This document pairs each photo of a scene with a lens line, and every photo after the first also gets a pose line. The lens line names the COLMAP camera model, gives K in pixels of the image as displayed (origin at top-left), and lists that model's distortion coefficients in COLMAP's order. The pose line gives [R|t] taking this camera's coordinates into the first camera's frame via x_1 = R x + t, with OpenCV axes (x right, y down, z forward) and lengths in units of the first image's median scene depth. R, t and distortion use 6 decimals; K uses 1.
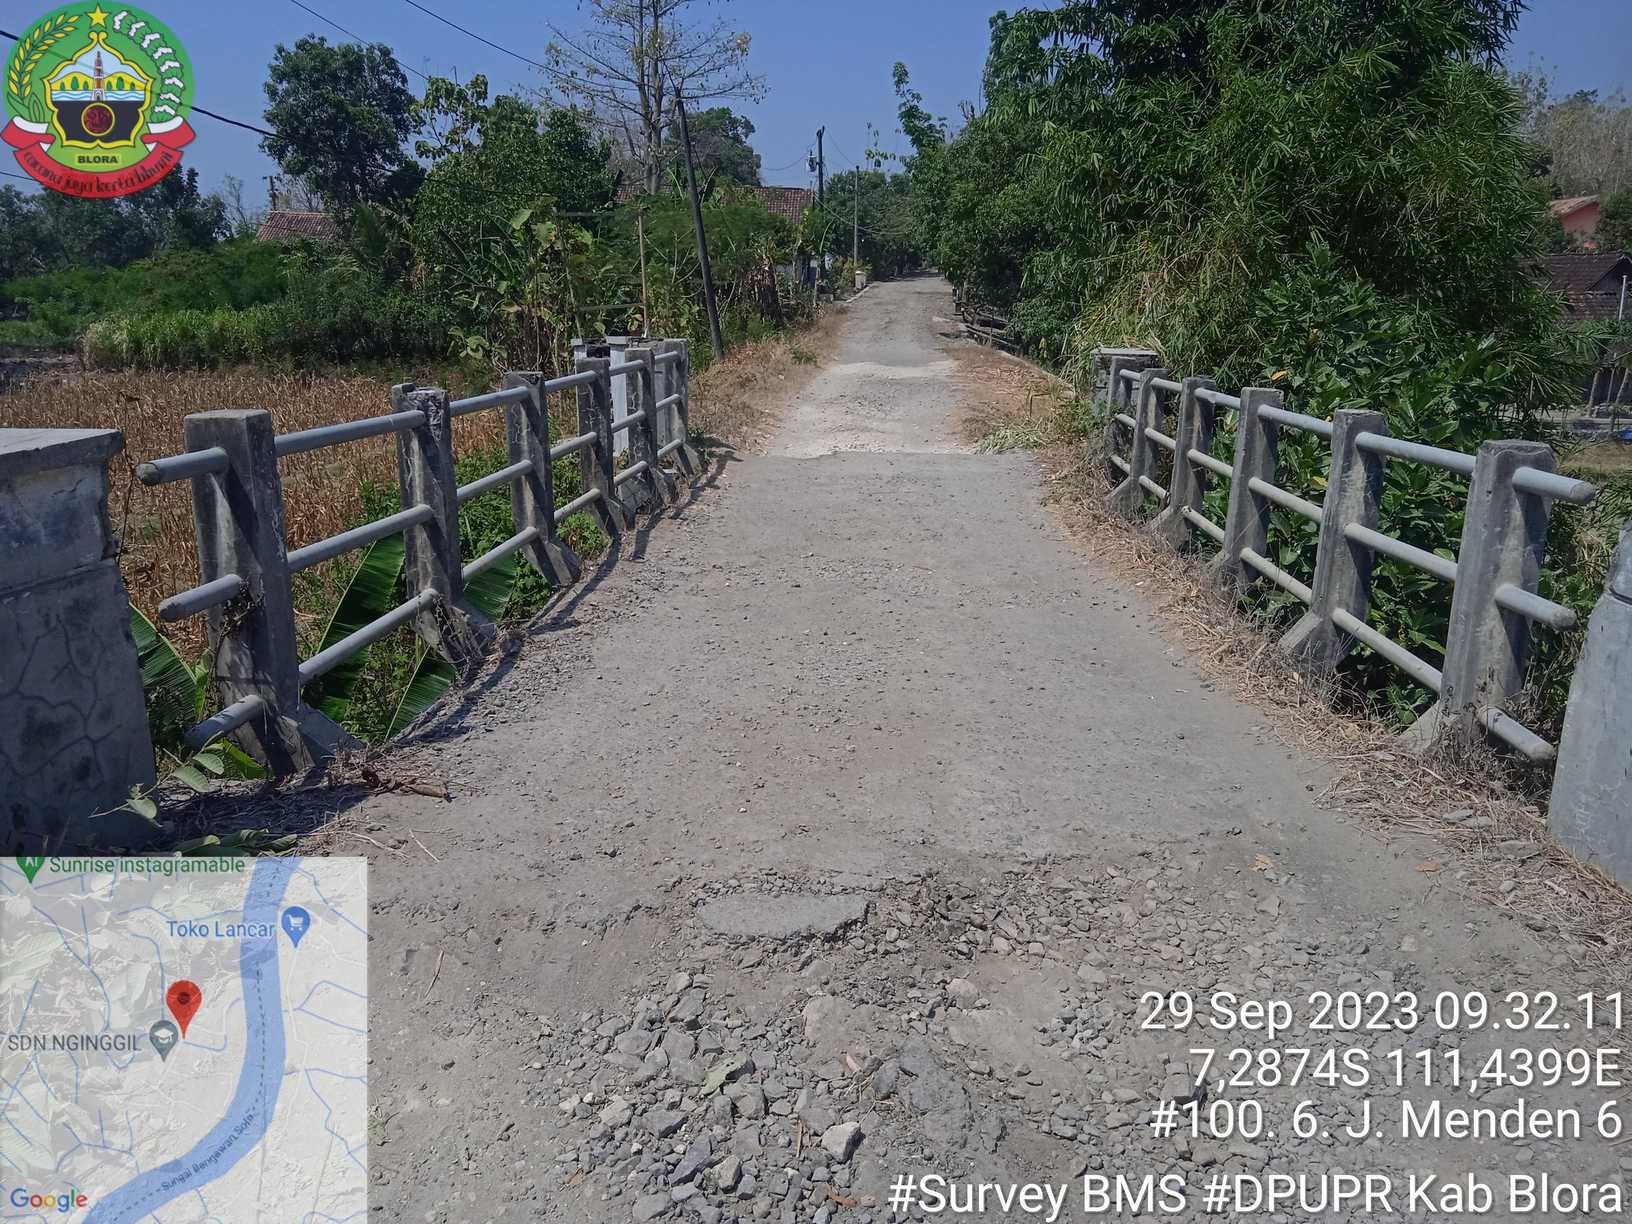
lens RADIAL K [[1344.3, 0, 815.8], [0, 1344.3, 625.2], [0, 0, 1]] dist [0.050789, -0.057586]
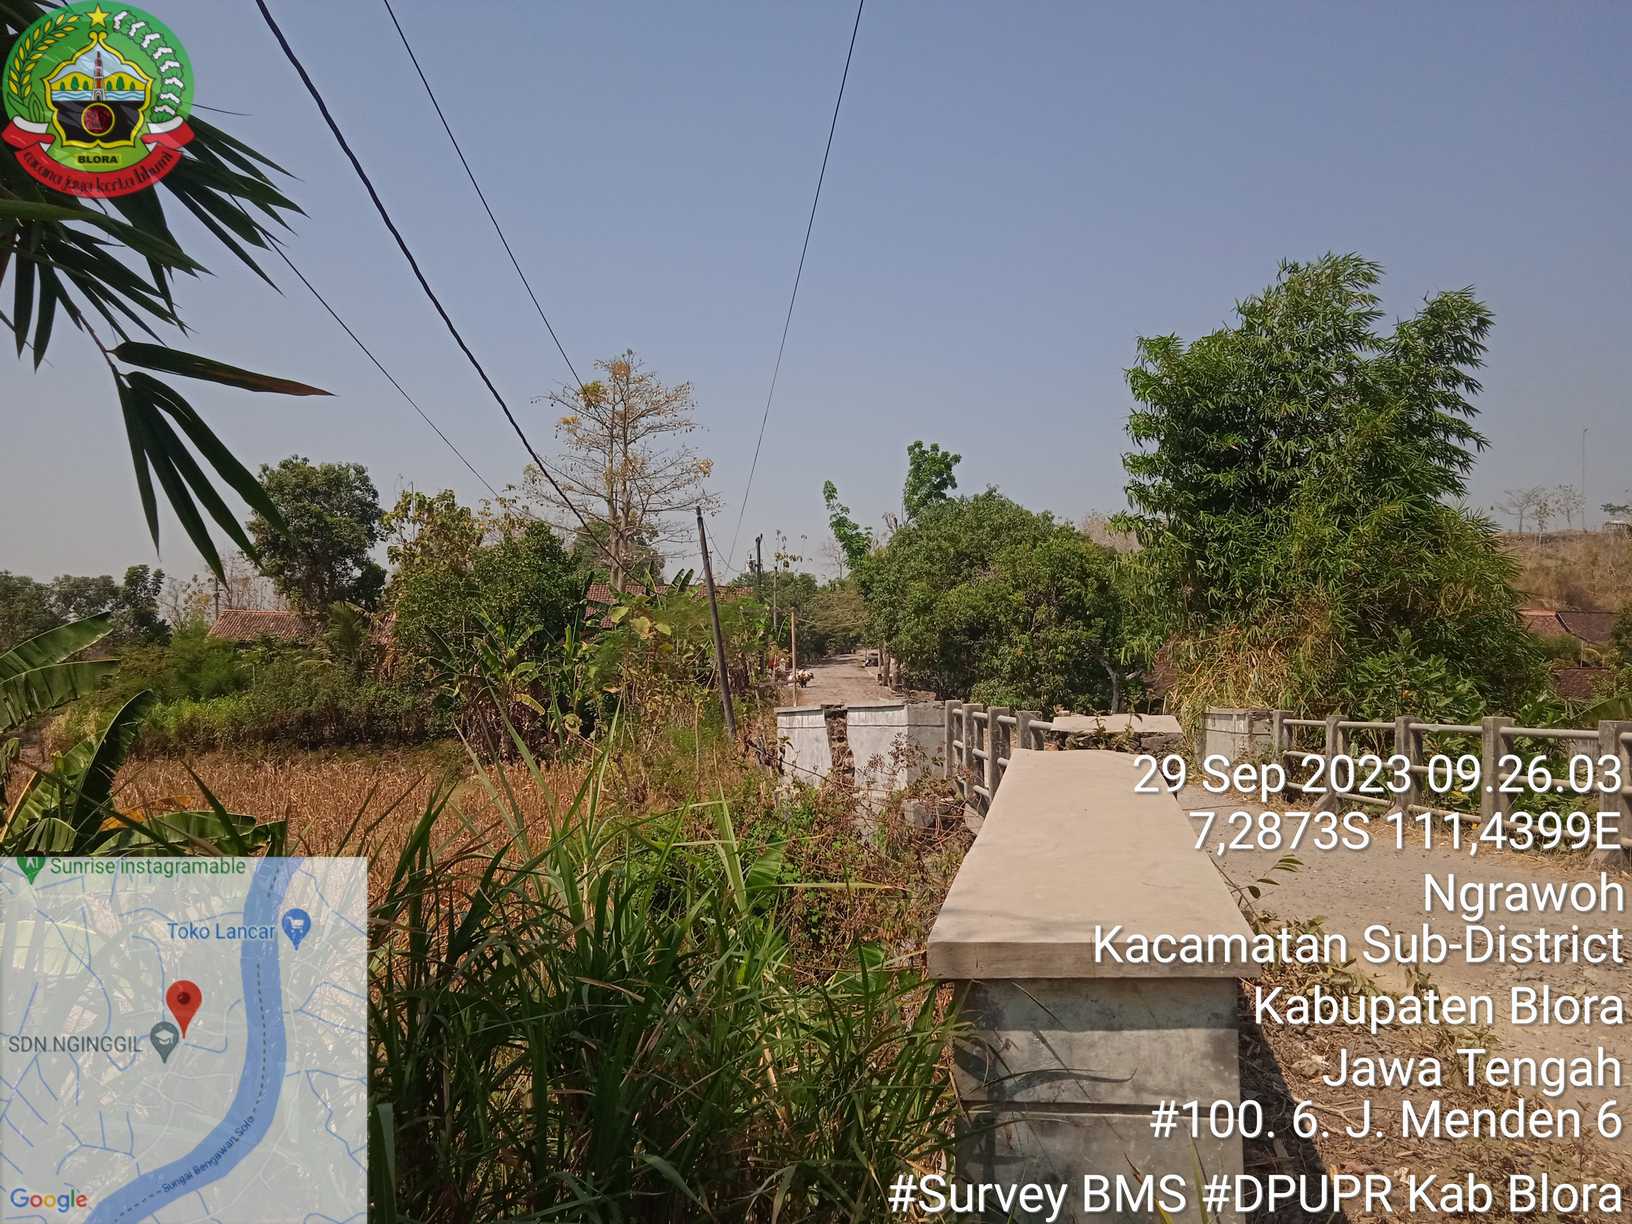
lens RADIAL K [[1354.5, 0, 806.9], [0, 1354.5, 634.8], [0, 0, 1]] dist [0.057775, -0.065426]
pose [[0.995420, -0.006113, 0.095406, -0.134020], [0.031854, 0.962134, -0.270708, 0.029863], [-0.090139, 0.272507, 0.957922, -0.103171]]
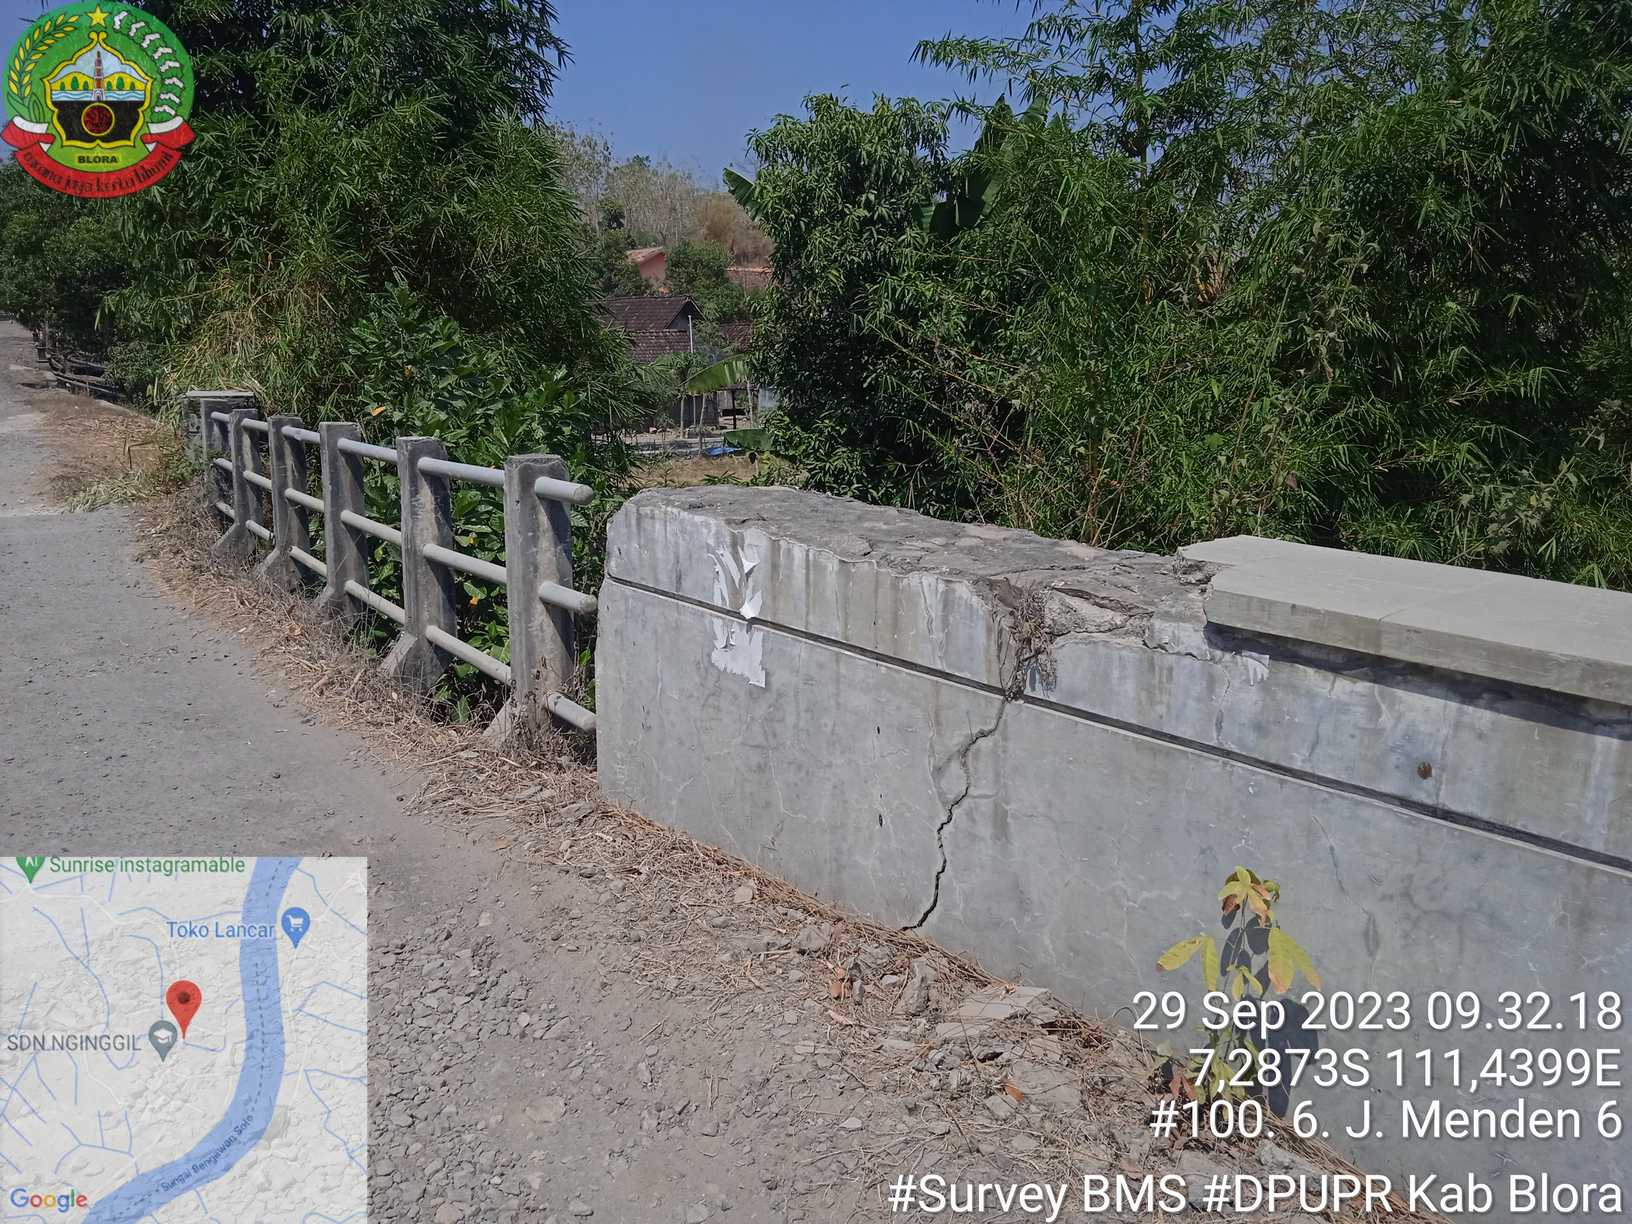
lens RADIAL K [[1344.3, 0, 815.8], [0, 1344.3, 625.2], [0, 0, 1]] dist [0.050789, -0.057586]
pose [[0.821196, -0.137980, 0.553713, 0.009103], [0.153973, 0.987914, 0.017827, 0.002513], [-0.549480, 0.070617, 0.832517, -0.006068]]
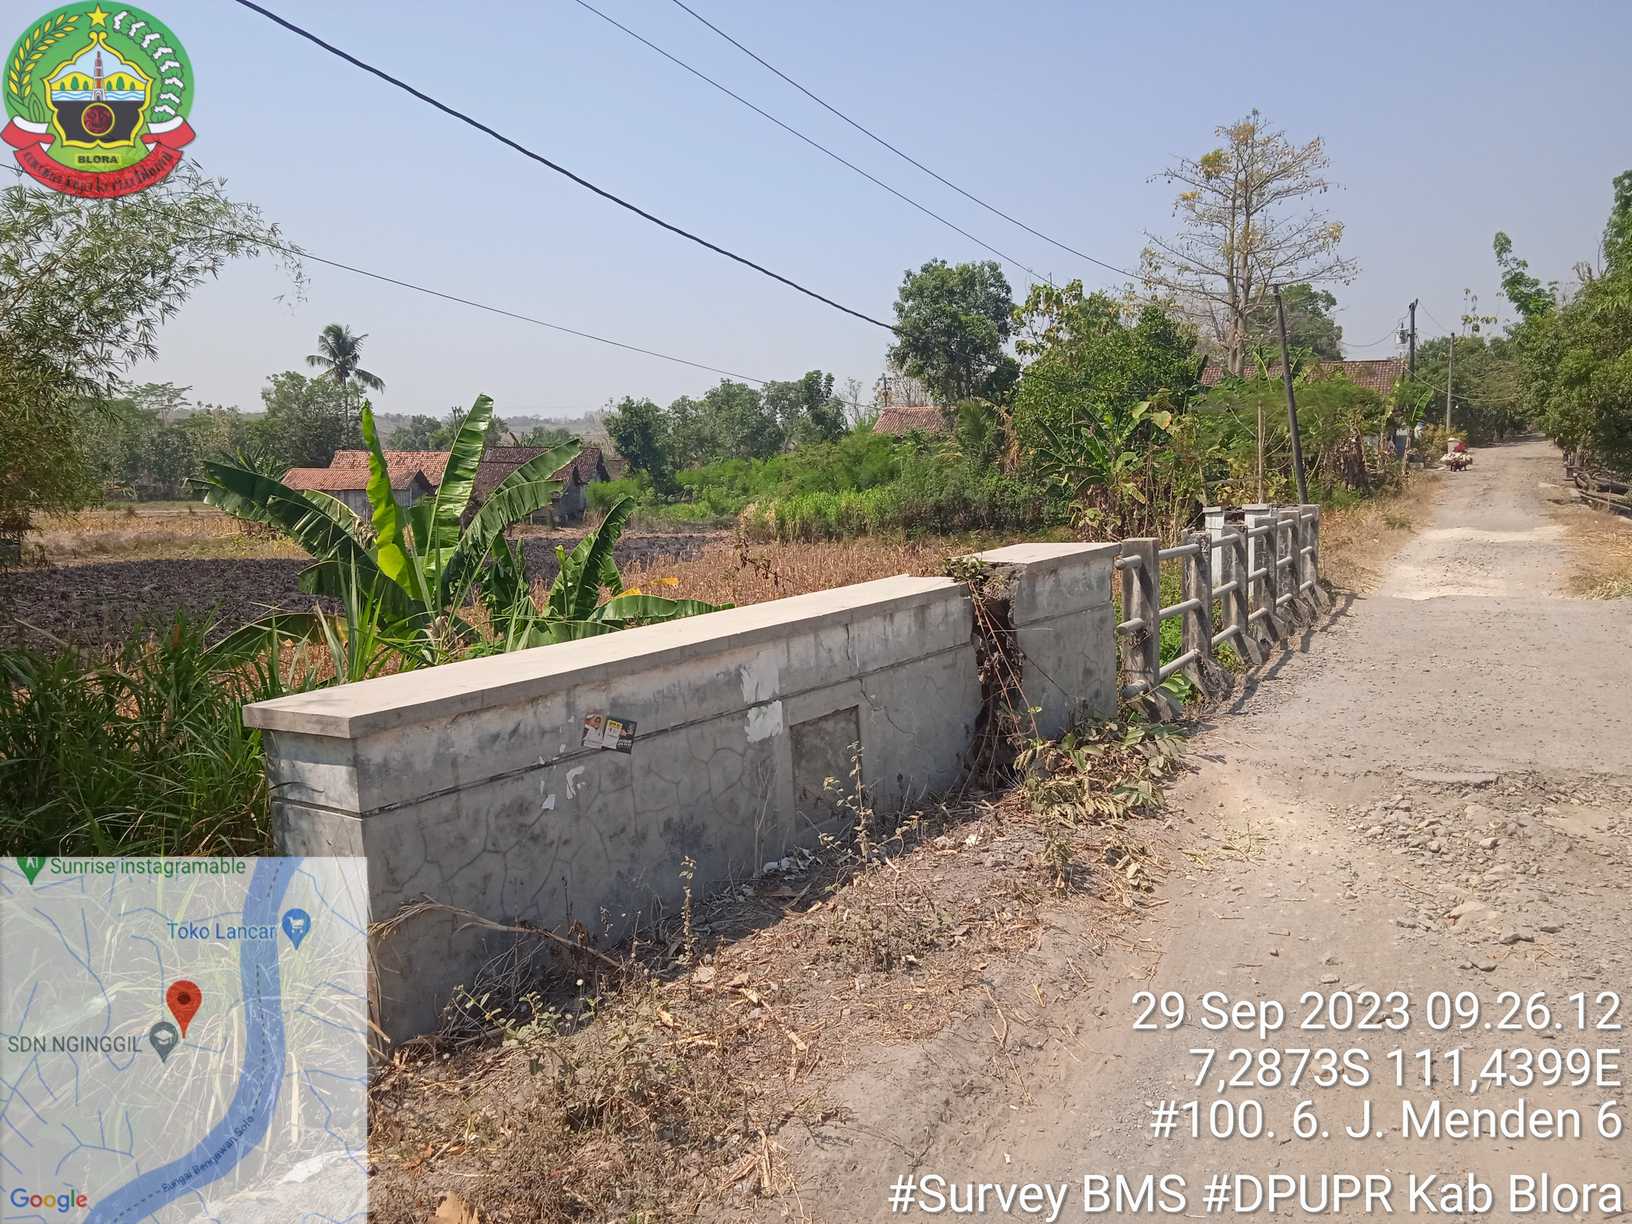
lens RADIAL K [[1350.2, 0, 811.4], [0, 1350.2, 623.8], [0, 0, 1]] dist [0.055684, -0.048515]
pose [[0.919844, 0.021627, -0.391688, -0.011131], [-0.071208, 0.991097, -0.112504, 0.029102], [0.385768, 0.131377, 0.913194, -0.128270]]
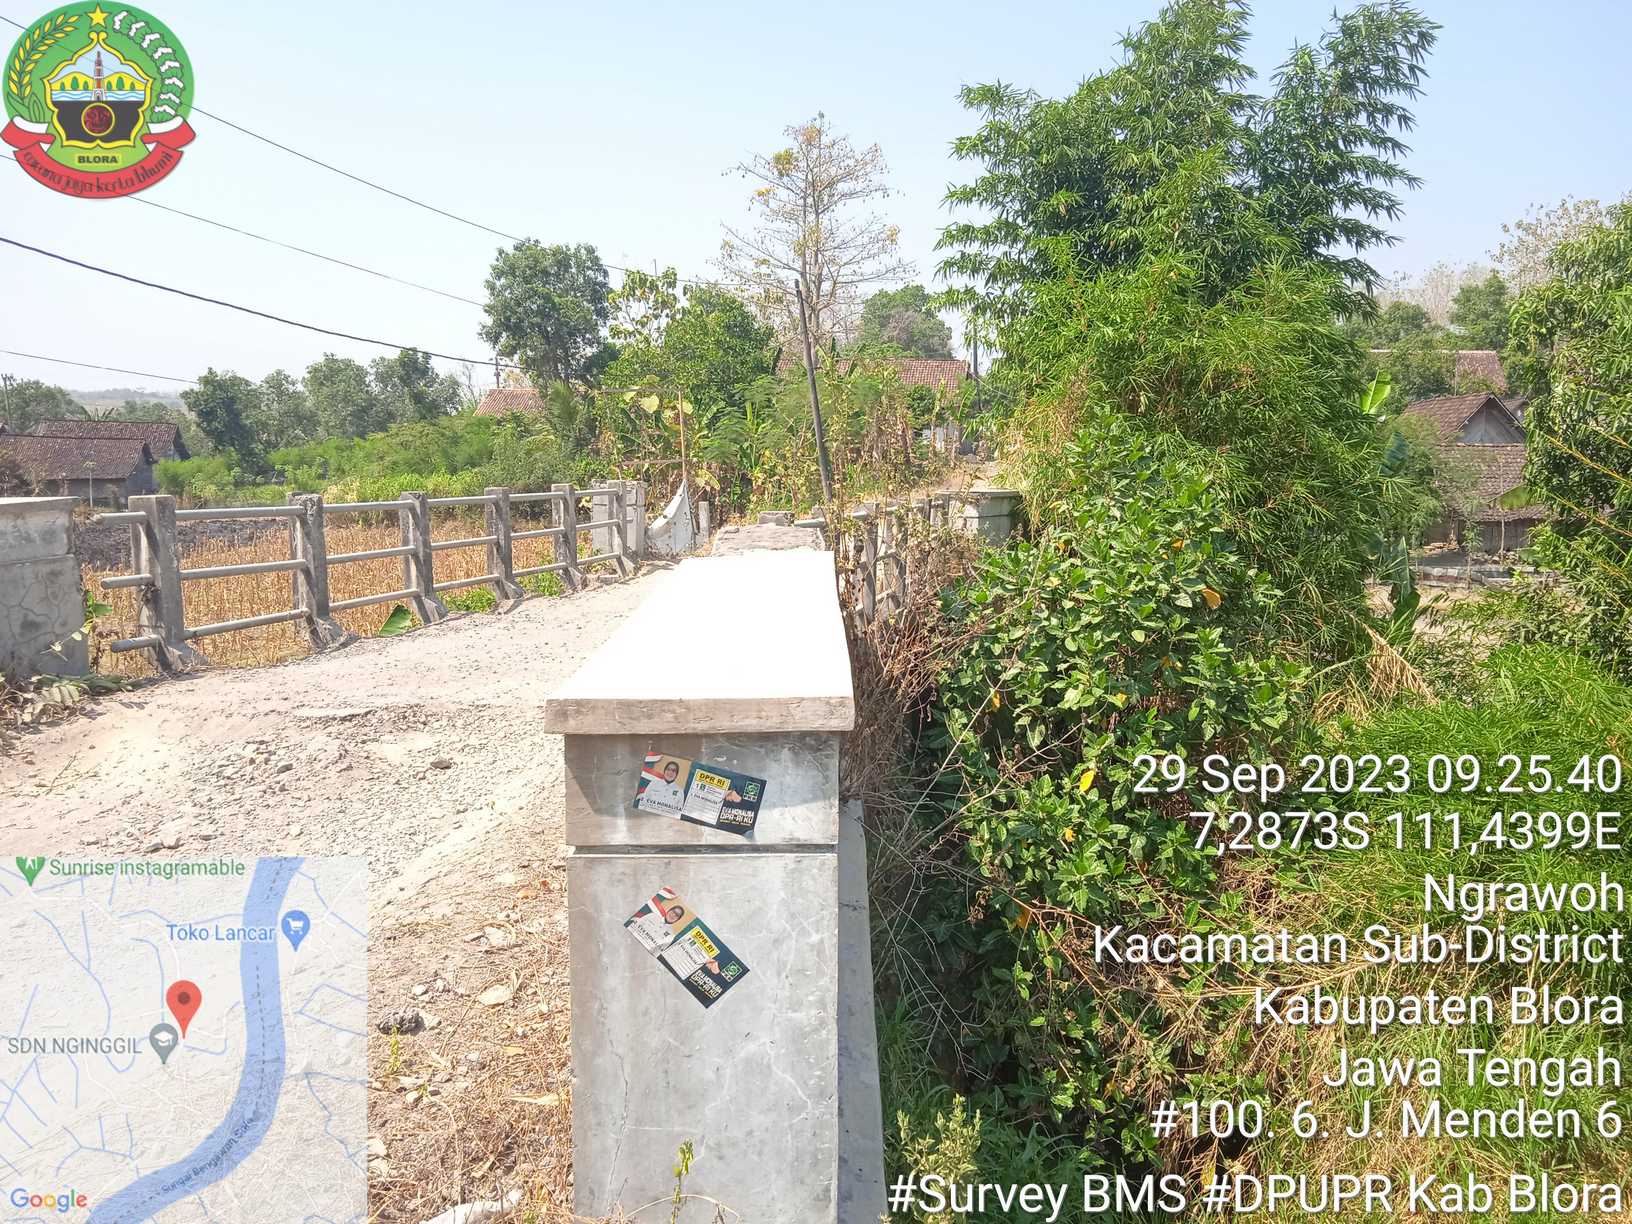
lens RADIAL K [[1359.9, 0, 820.9], [0, 1359.9, 620.8], [0, 0, 1]] dist [0.057625, -0.056938]
pose [[0.987813, 0.011644, -0.155209, 0.112249], [-0.030459, 0.992378, -0.119404, 0.031437], [0.152636, 0.122677, 0.980639, -0.108938]]
